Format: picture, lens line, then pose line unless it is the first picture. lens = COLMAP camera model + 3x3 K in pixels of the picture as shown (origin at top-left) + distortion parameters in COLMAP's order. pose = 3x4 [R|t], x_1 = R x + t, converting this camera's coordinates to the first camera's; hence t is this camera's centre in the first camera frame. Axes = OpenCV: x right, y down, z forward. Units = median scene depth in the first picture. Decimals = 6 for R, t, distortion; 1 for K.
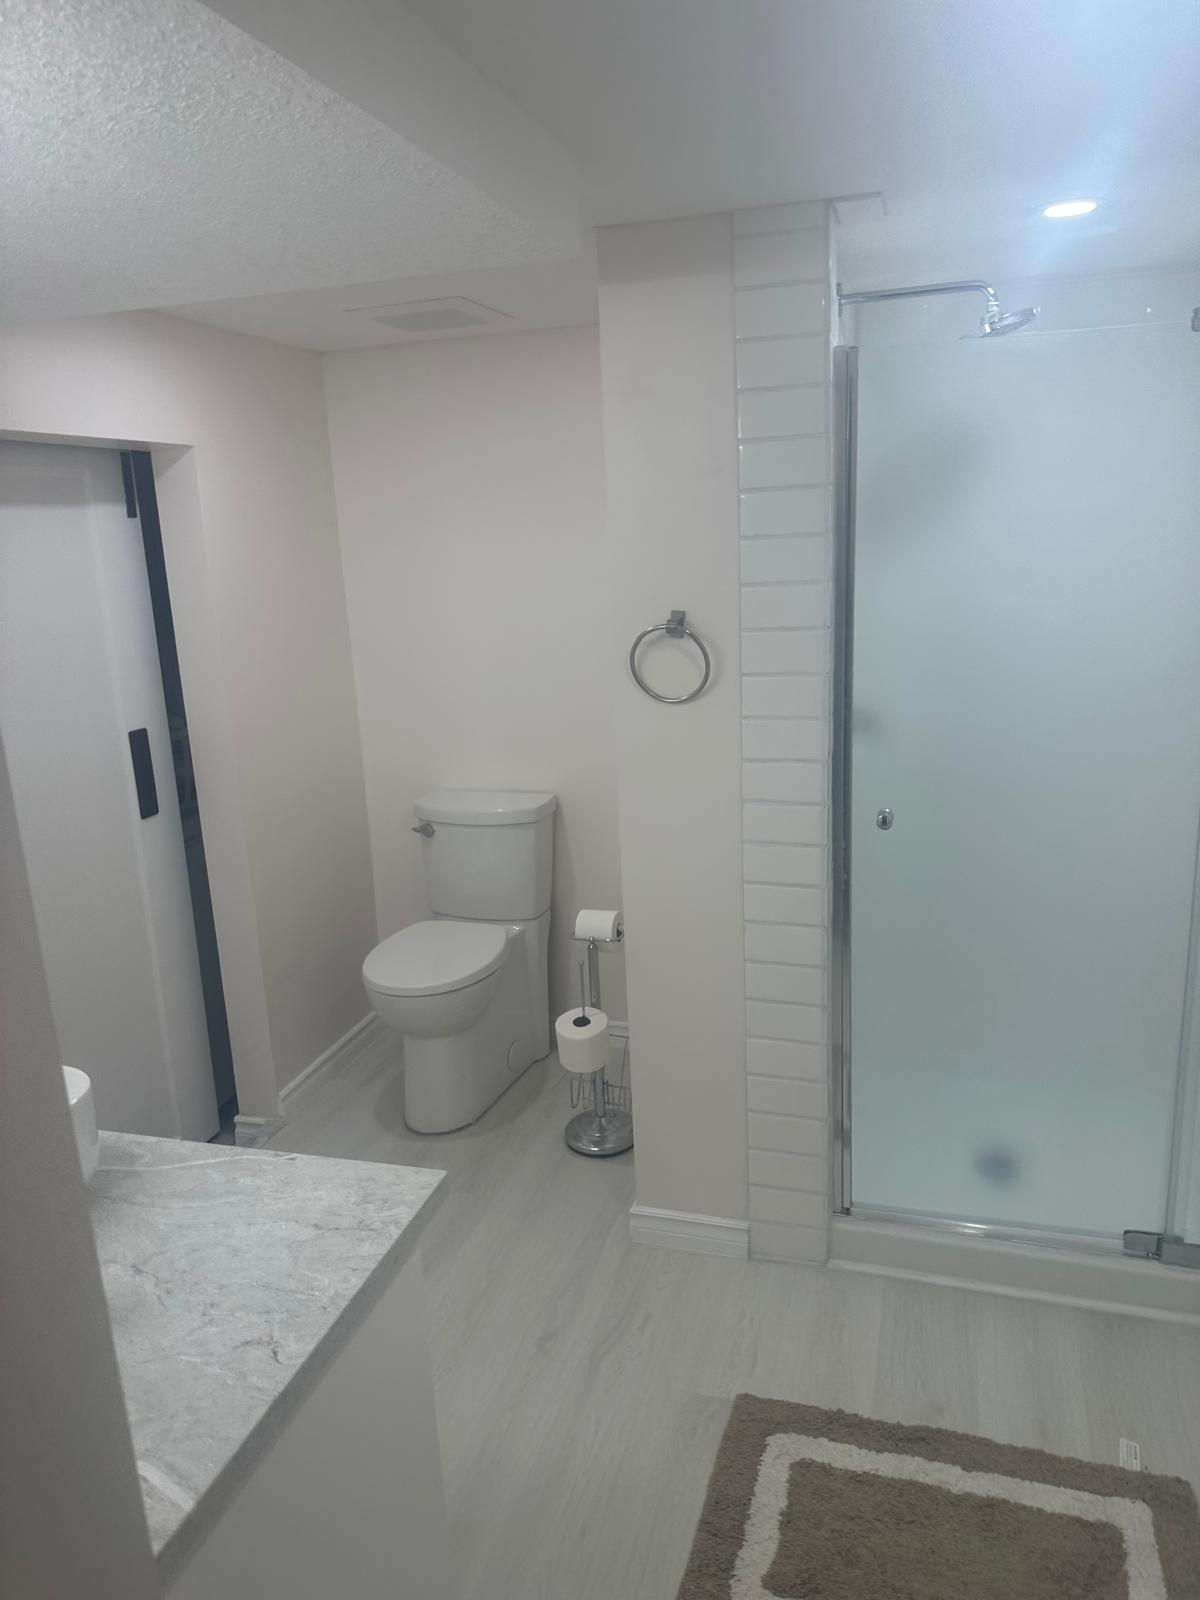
lens RADIAL K [[1148.3, 0, 595.3], [0, 1148.3, 827.8], [0, 0, 1]] dist [0.086440, -0.124304]
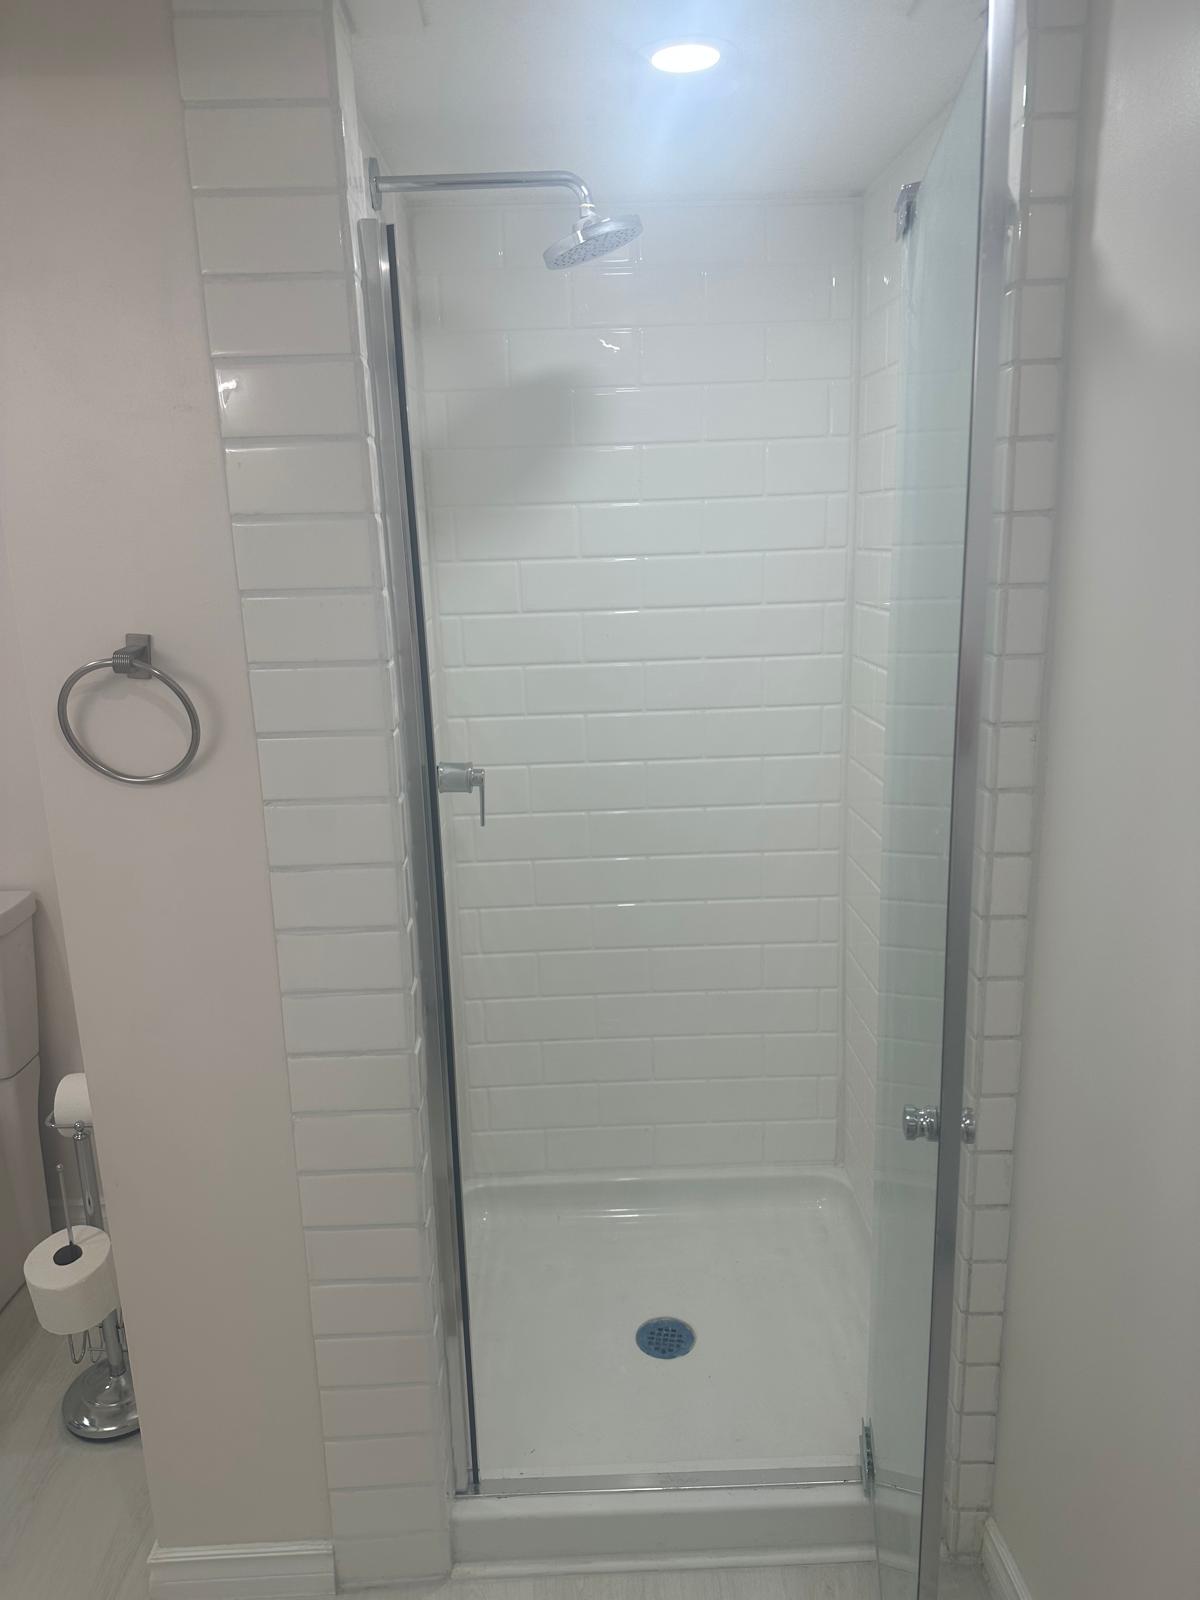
lens RADIAL K [[1148.3, 0, 595.3], [0, 1148.3, 827.8], [0, 0, 1]] dist [0.086440, -0.124304]
pose [[0.947531, -0.064758, 0.313035, 0.094635], [0.065257, 0.997829, 0.008895, -0.070362], [-0.312931, 0.012000, 0.949700, 0.315812]]
